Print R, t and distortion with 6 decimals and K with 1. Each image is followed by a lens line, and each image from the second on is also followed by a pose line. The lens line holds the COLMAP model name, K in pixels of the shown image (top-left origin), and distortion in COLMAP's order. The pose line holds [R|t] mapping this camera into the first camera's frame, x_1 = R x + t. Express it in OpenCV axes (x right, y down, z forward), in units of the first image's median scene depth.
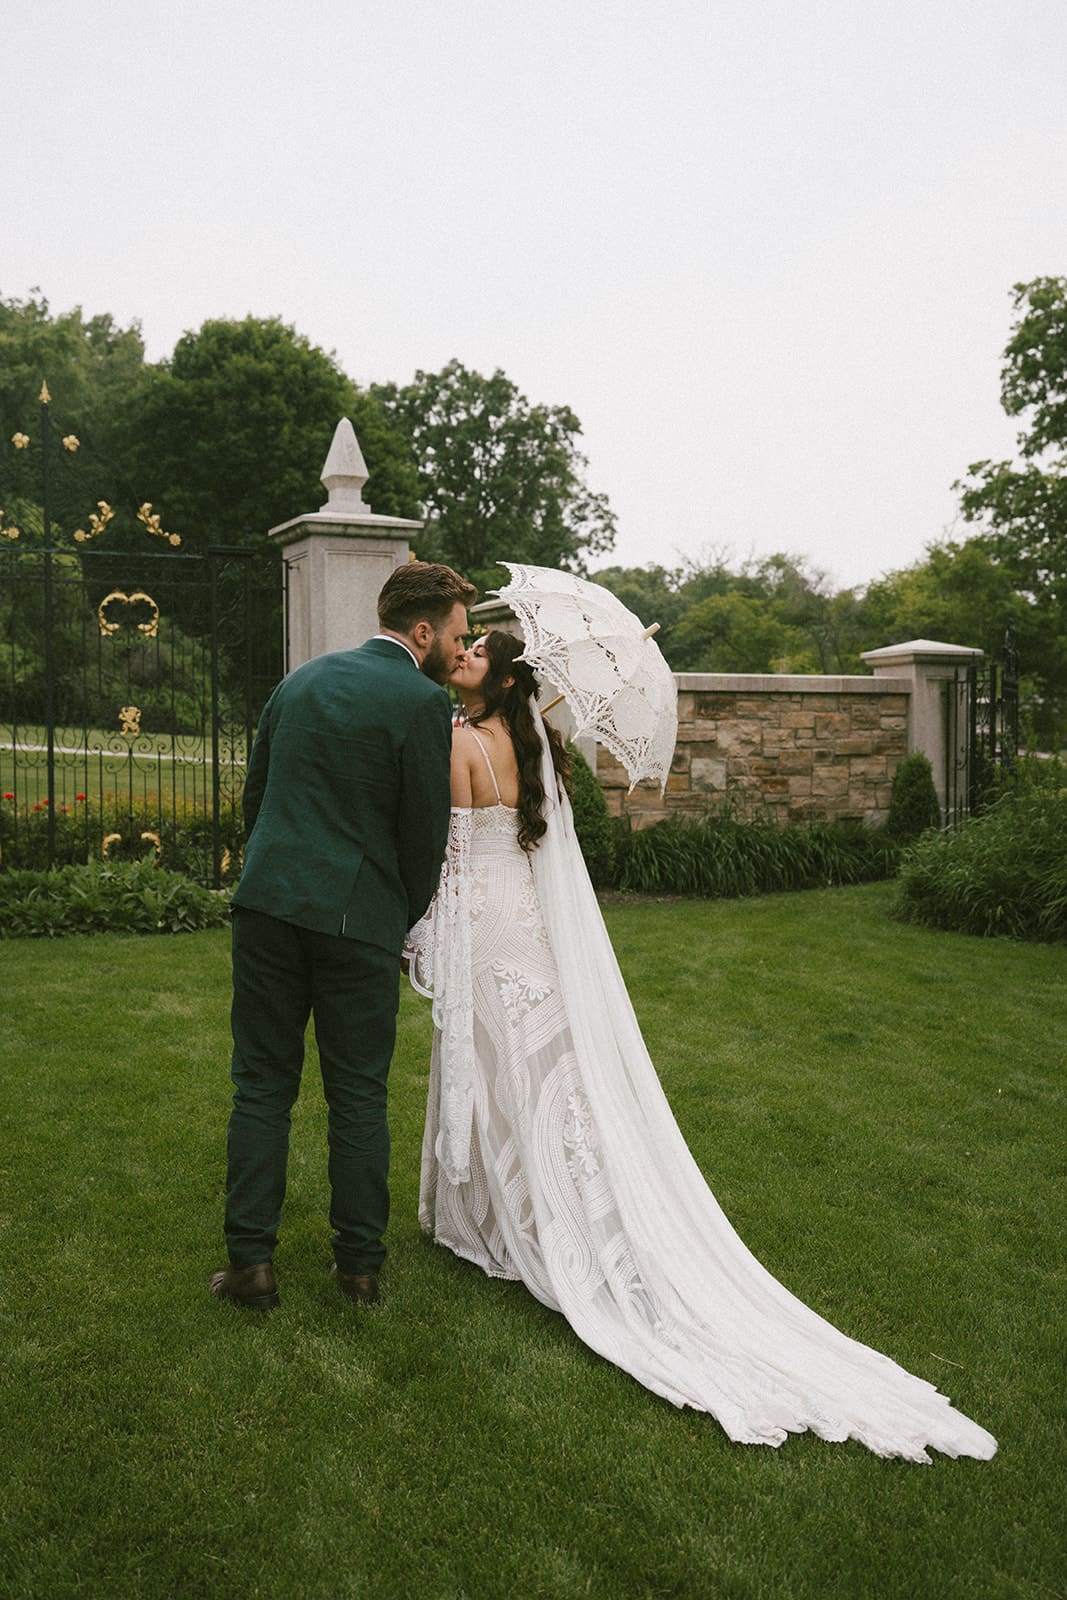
lens RADIAL K [[1768.2, 0, 533.5], [0, 1768.2, 800.0], [0, 0, 1]] dist [0.004211, -0.005008]
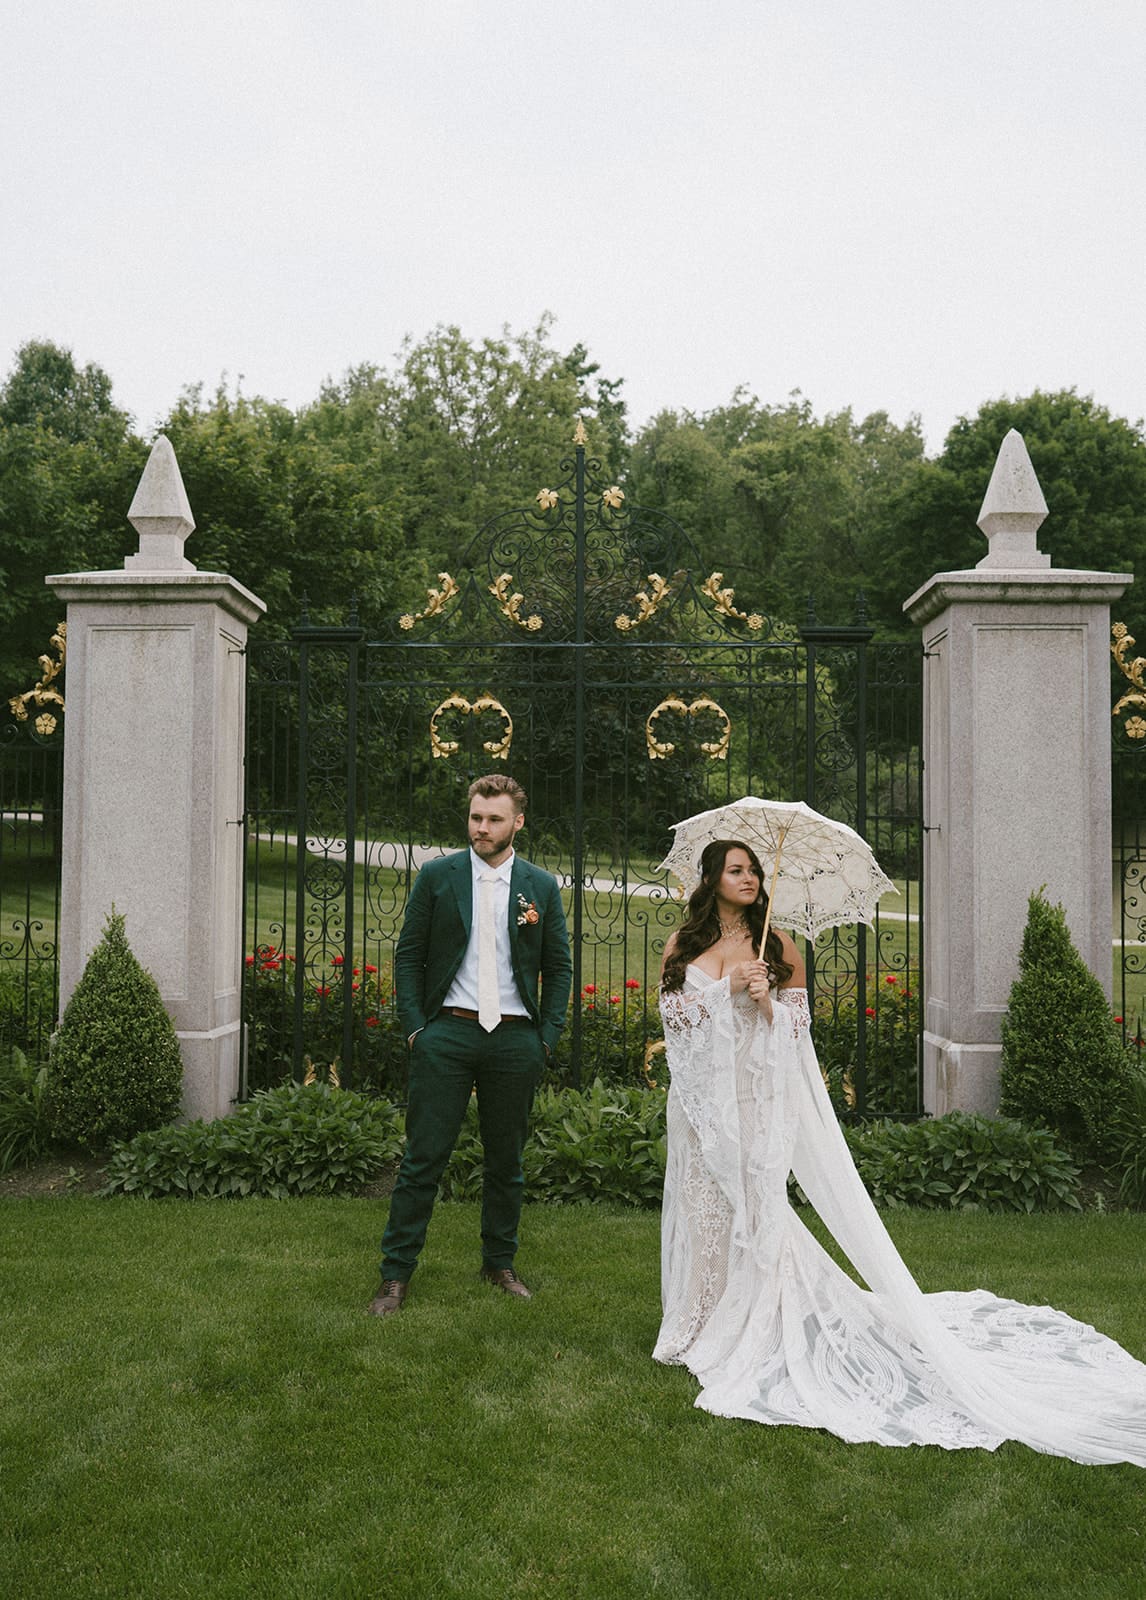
lens RADIAL K [[1647.2, 0, 573.0], [0, 1647.2, 800.0], [0, 0, 1]] dist [0.020342, 0.041579]
pose [[0.879766, -0.006067, -0.475368, 0.022769], [-0.028798, 0.997402, -0.066027, -0.016515], [0.474534, 0.071778, 0.877306, 0.208054]]
